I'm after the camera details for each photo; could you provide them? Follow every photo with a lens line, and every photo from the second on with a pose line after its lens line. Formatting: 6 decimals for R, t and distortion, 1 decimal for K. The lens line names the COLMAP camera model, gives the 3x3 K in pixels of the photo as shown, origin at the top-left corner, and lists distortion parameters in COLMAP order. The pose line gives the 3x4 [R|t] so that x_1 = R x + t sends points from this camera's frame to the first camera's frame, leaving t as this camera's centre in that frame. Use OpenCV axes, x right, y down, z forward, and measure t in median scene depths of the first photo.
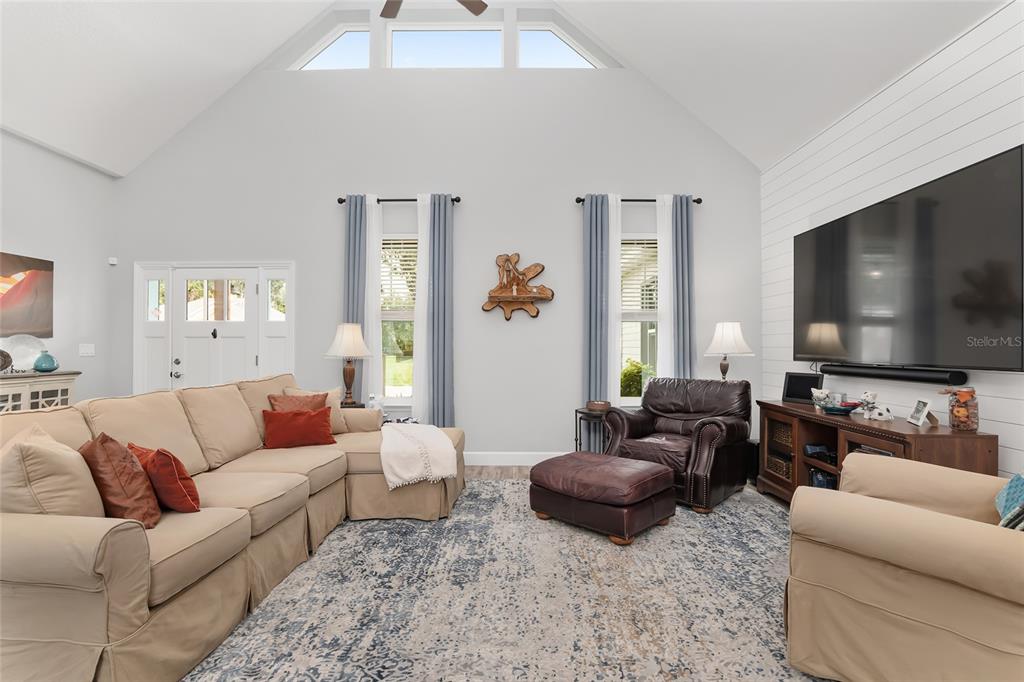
lens RADIAL K [[478.1, 0, 511.1], [0, 478.1, 341.8], [0, 0, 1]] dist [-0.014697, 0.000532]
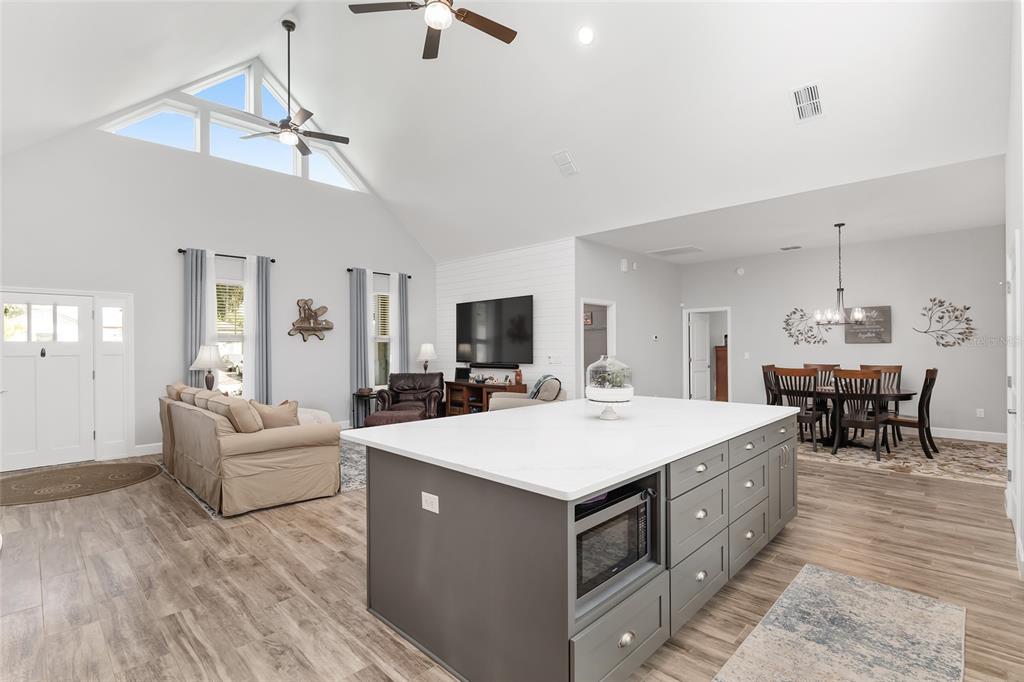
lens RADIAL K [[478.1, 0, 513.4], [0, 478.1, 345.2], [0, 0, 1]] dist [-0.014697, 0.000532]
pose [[0.692197, -0.003760, 0.721699, -0.763030], [0.002456, 0.999993, 0.002854, -0.040761], [-0.721704, -0.000203, 0.692201, -0.658024]]
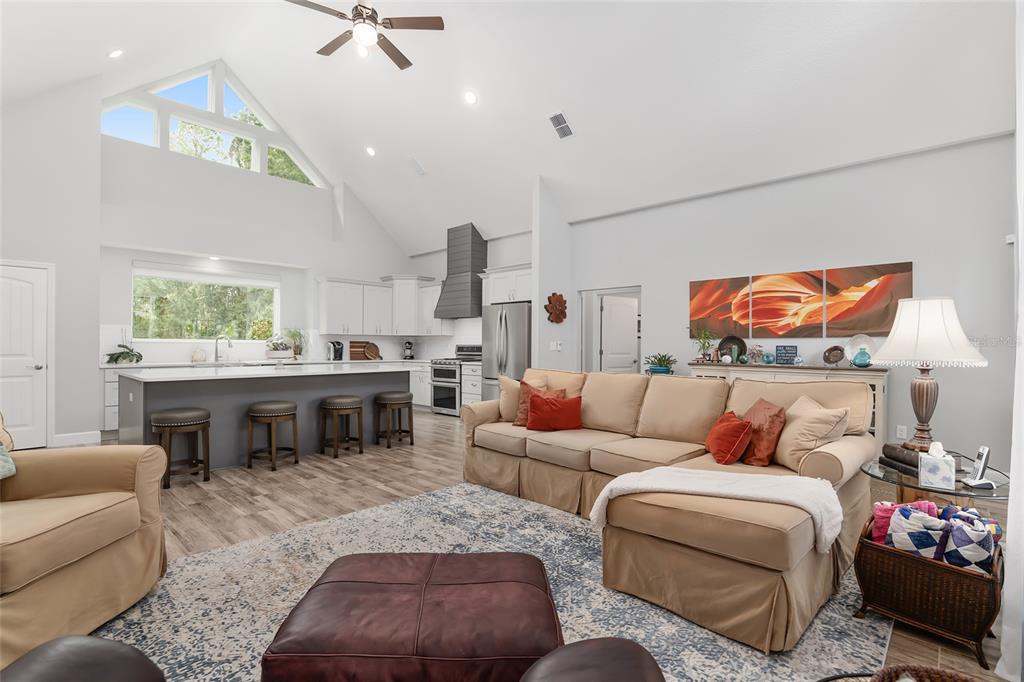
lens RADIAL K [[478.1, 0, 512.4], [0, 478.1, 345.7], [0, 0, 1]] dist [-0.014697, 0.000532]
pose [[-0.676544, -0.004860, -0.736386, 0.424214], [-0.000237, 0.999980, -0.006382, 0.021311], [0.736402, -0.004144, -0.676532, 1.226853]]
